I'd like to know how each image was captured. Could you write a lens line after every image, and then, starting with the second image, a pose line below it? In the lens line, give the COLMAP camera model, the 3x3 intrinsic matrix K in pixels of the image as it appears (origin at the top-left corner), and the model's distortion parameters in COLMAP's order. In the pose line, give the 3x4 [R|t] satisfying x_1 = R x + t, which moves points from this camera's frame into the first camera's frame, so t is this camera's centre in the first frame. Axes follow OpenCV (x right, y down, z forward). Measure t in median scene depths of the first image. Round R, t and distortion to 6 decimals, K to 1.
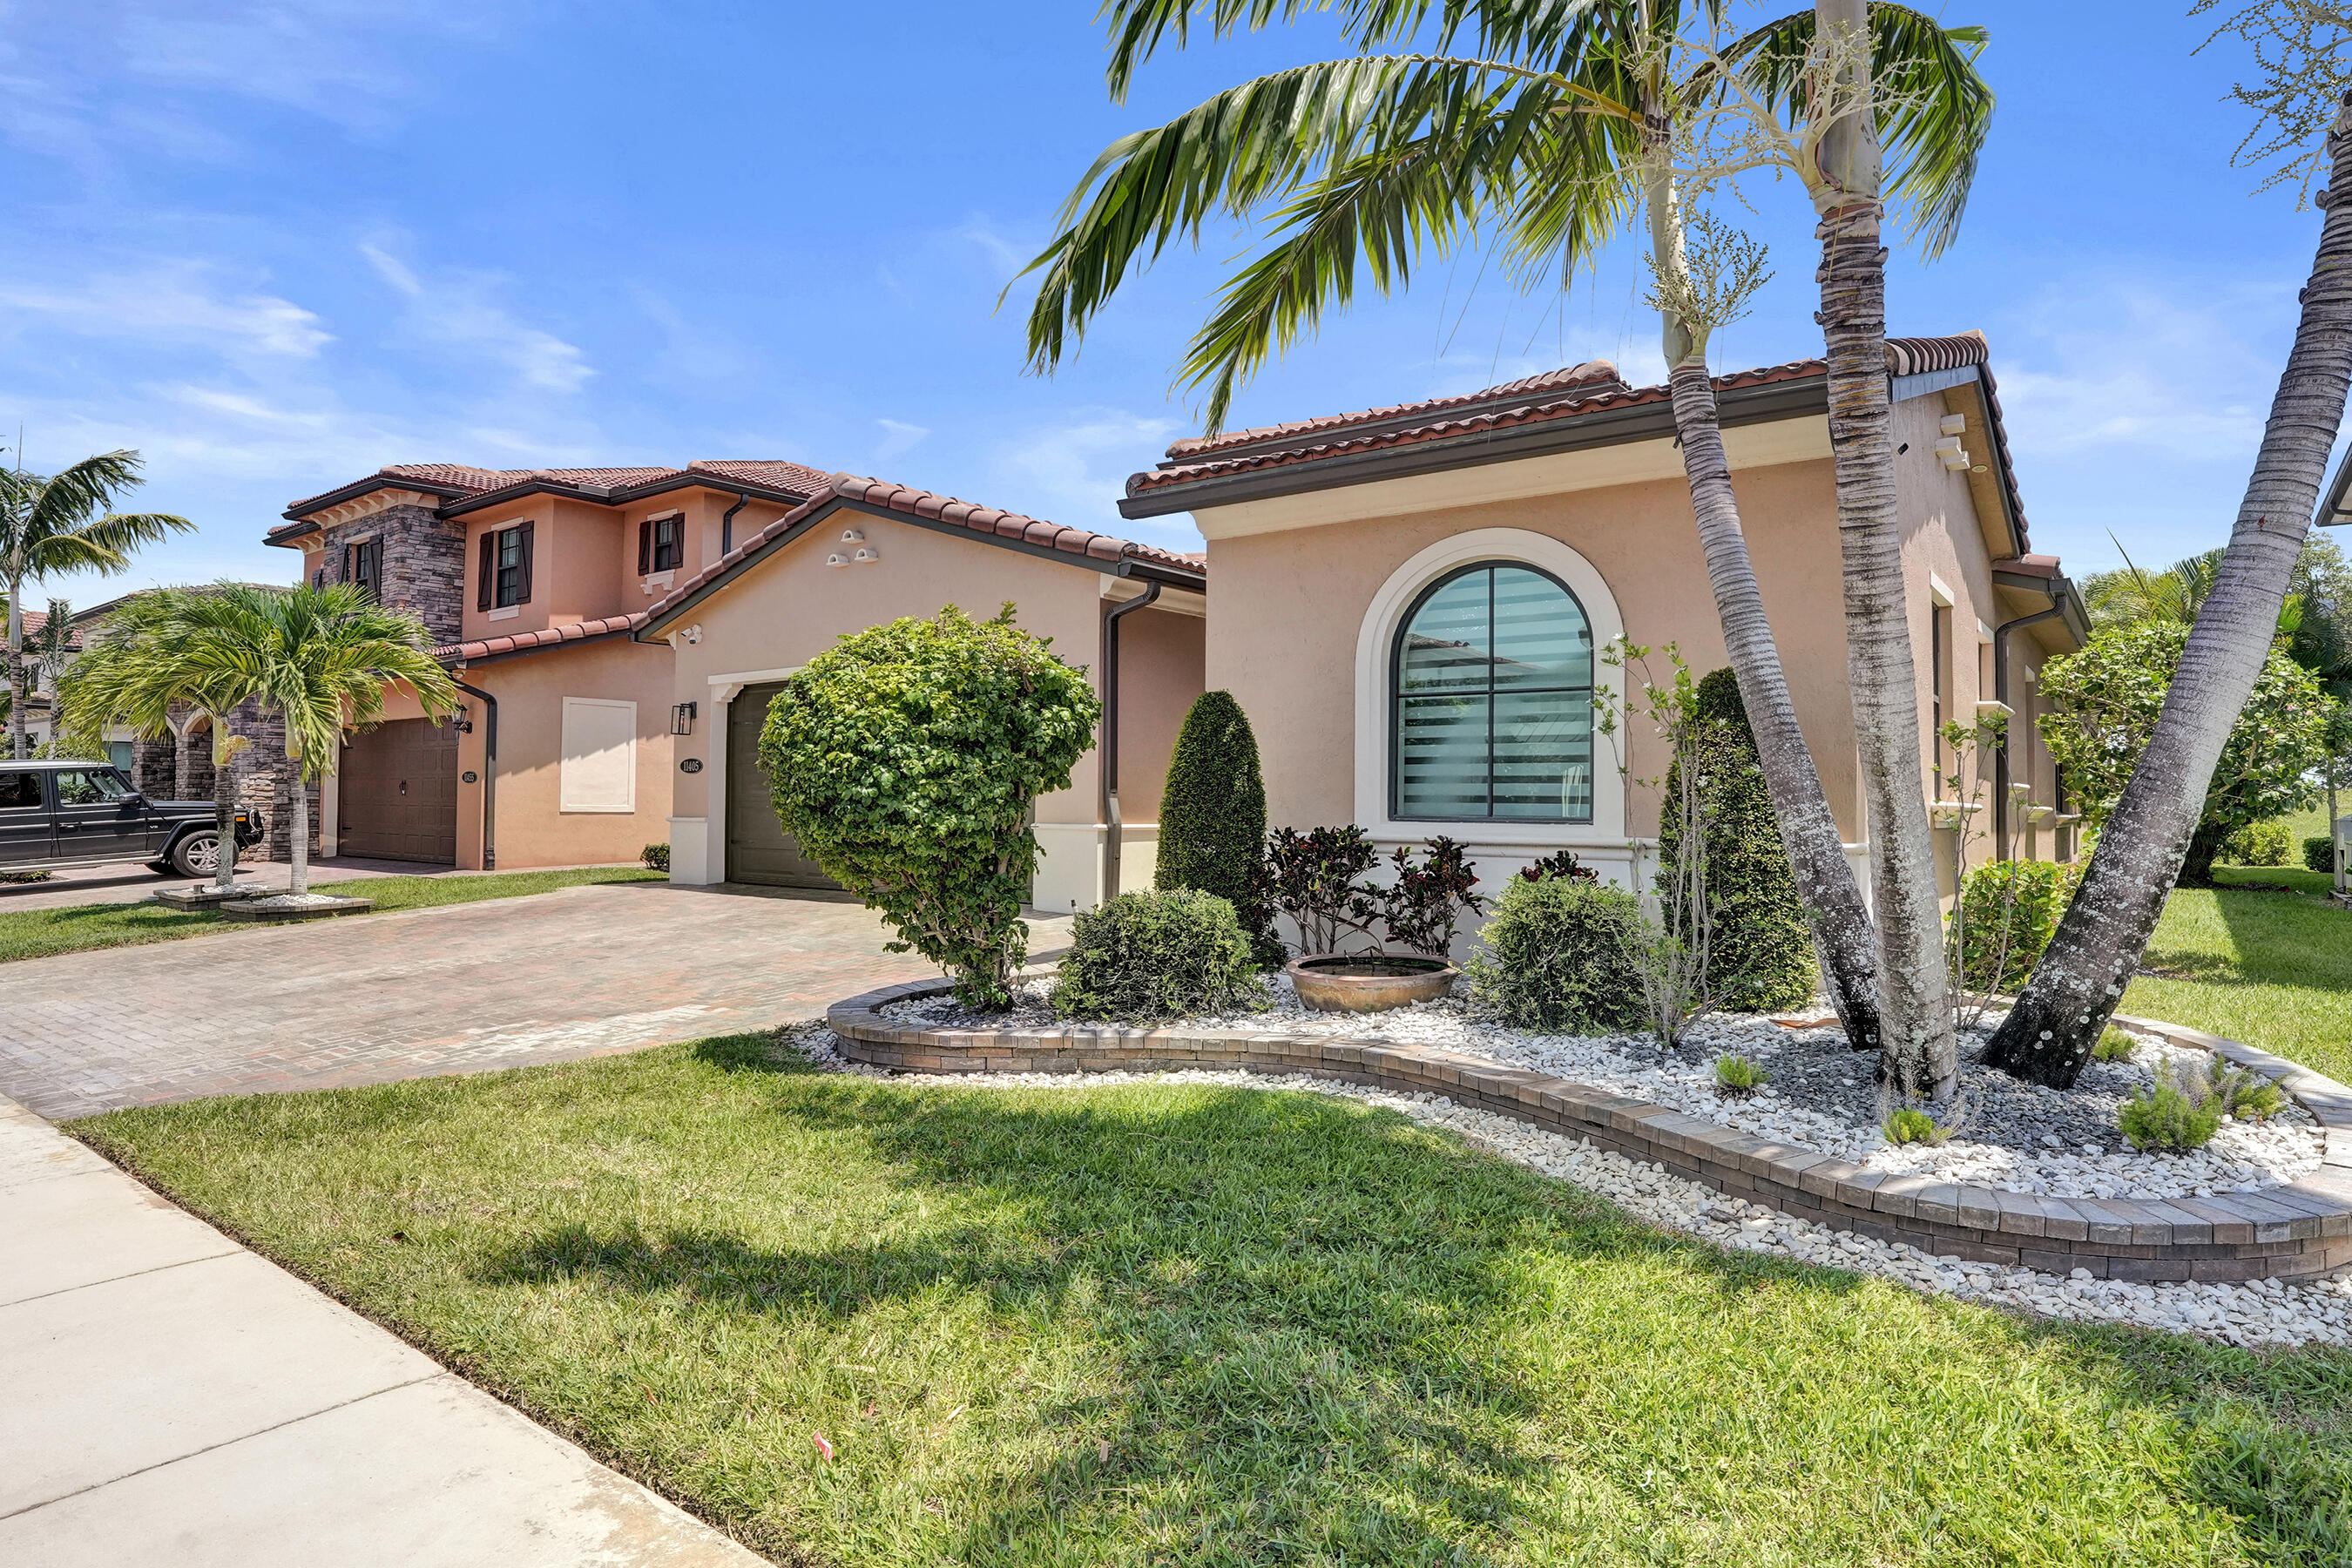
lens RADIAL K [[1315.0, 0, 1165.2], [0, 1315.0, 784.5], [0, 0, 1]] dist [-0.064157, 0.035685]
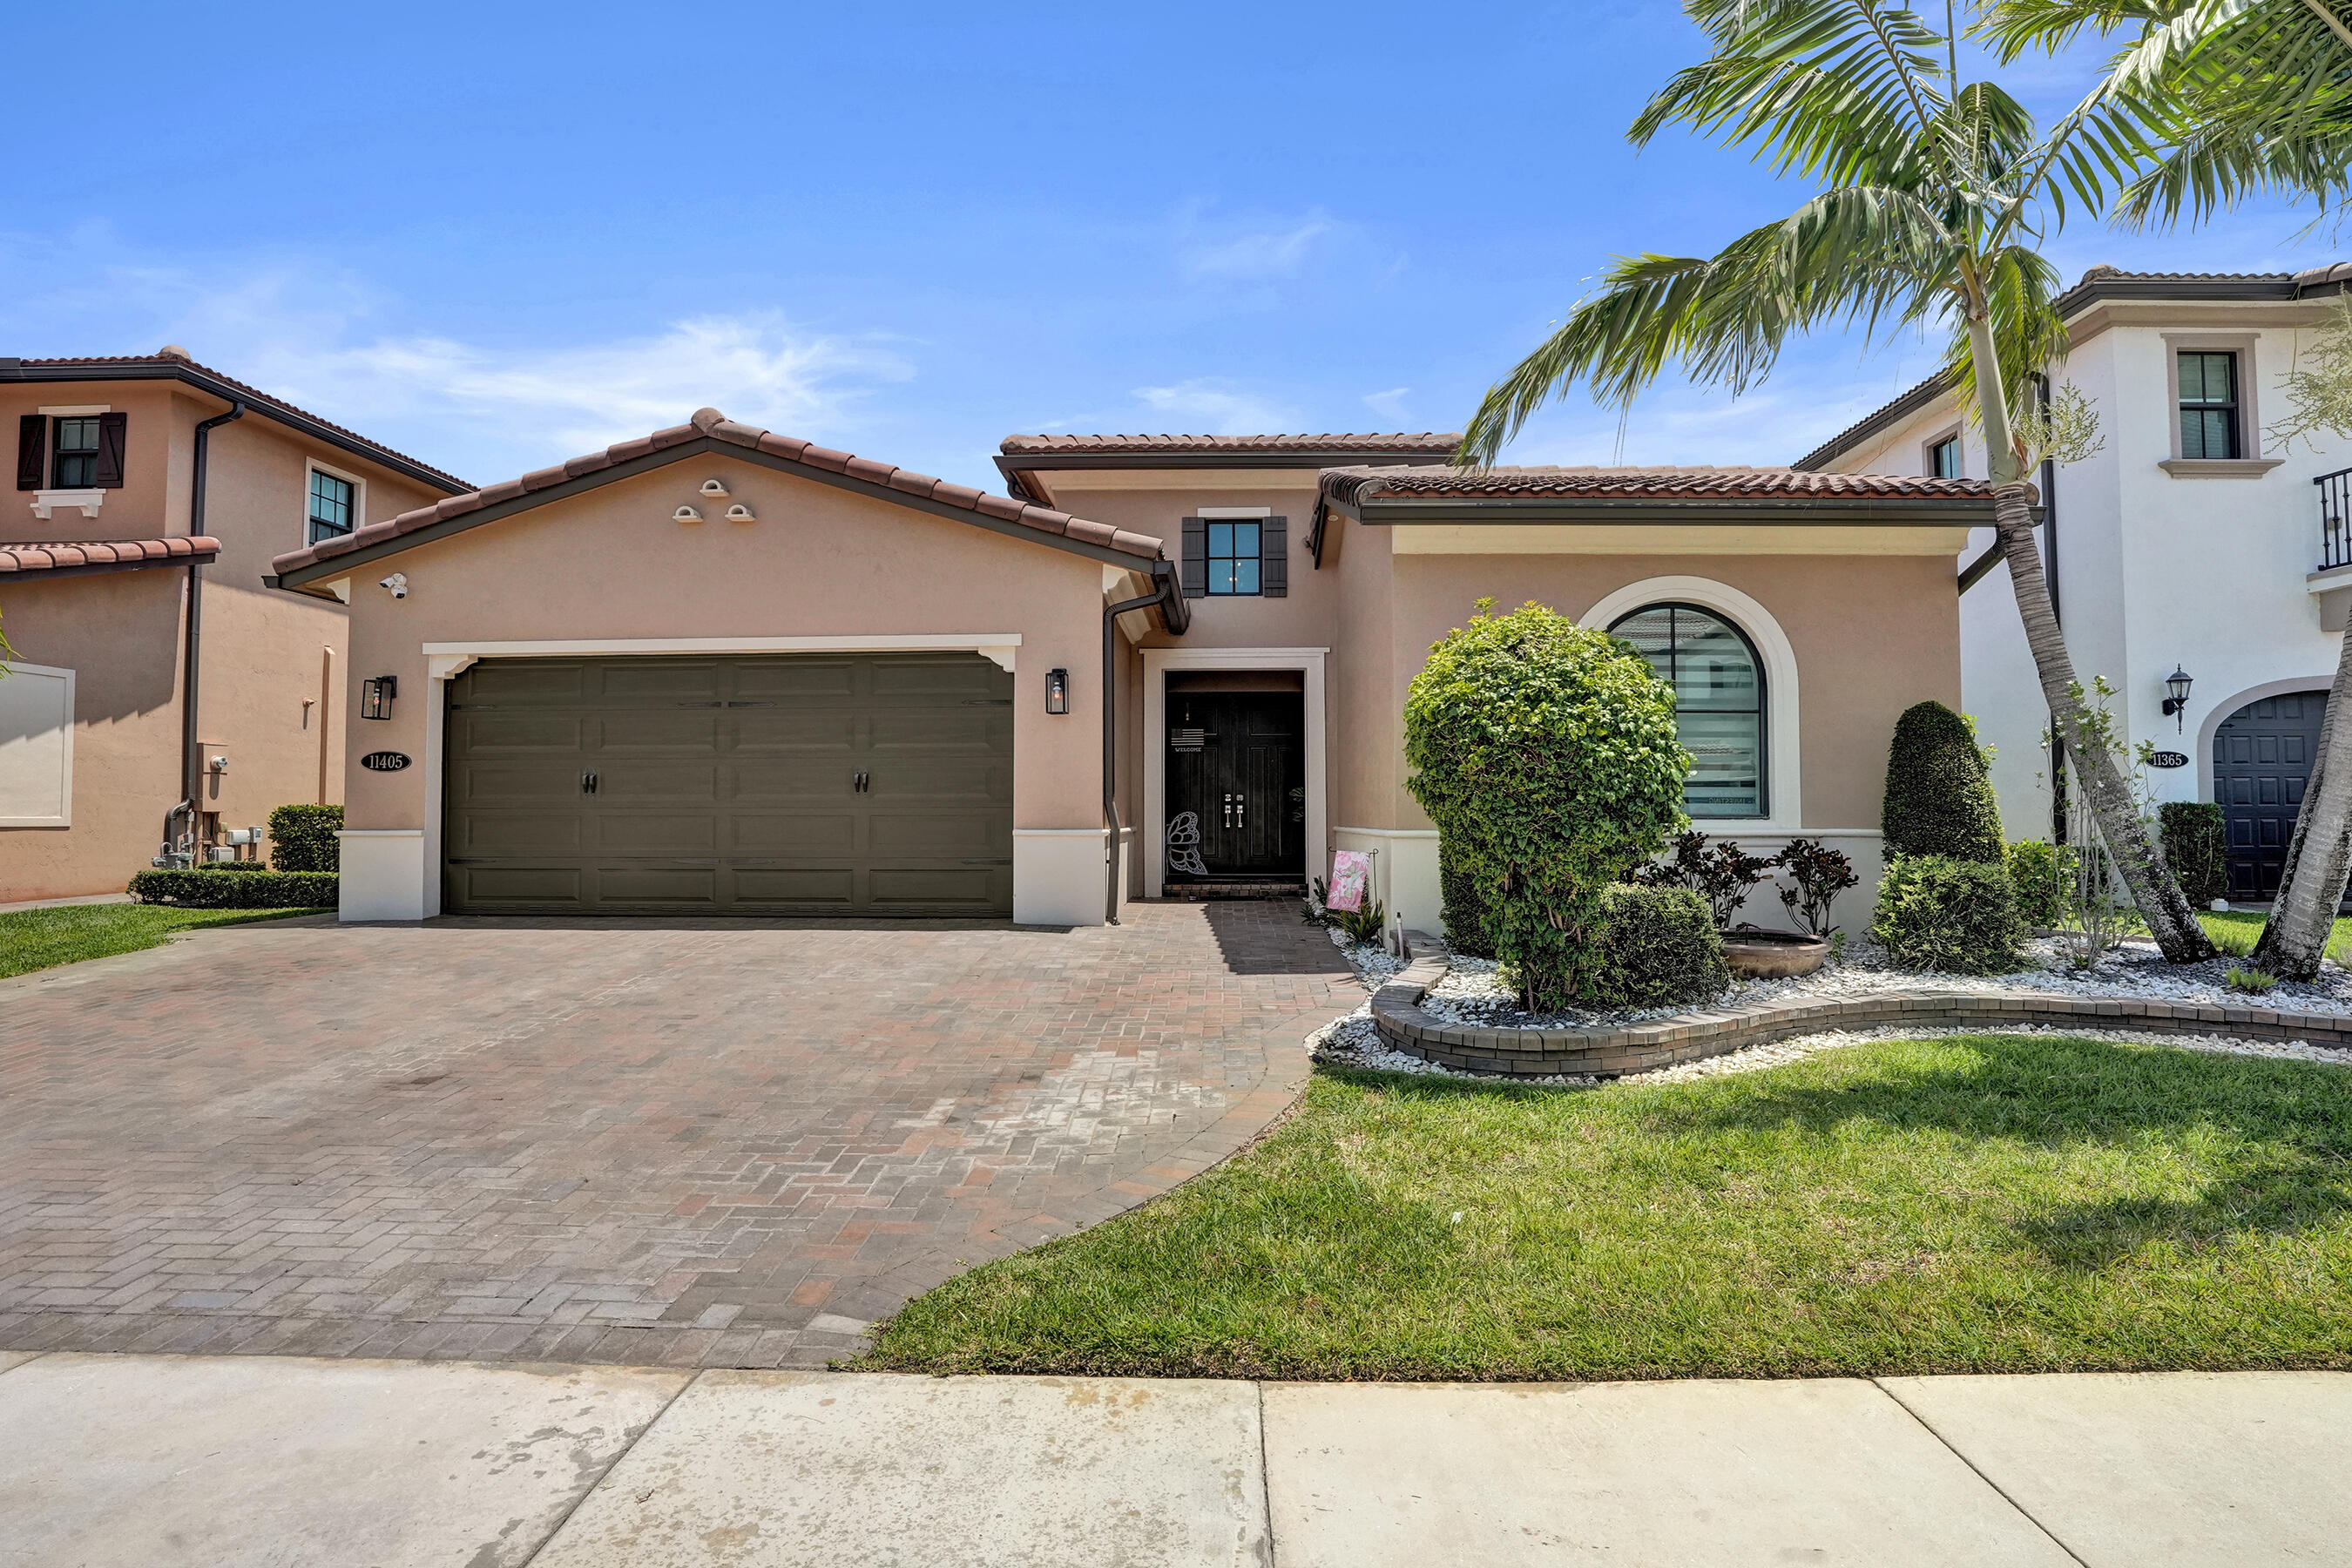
lens RADIAL K [[1253.8, 0, 1176.0], [0, 1253.8, 784.0], [0, 0, 1]] dist [-0.065918, 0.032130]
pose [[0.821931, 0.010932, 0.569482, -0.390702], [-0.003614, 0.999896, -0.013979, 0.006936], [-0.569576, 0.009432, 0.821885, 0.164292]]
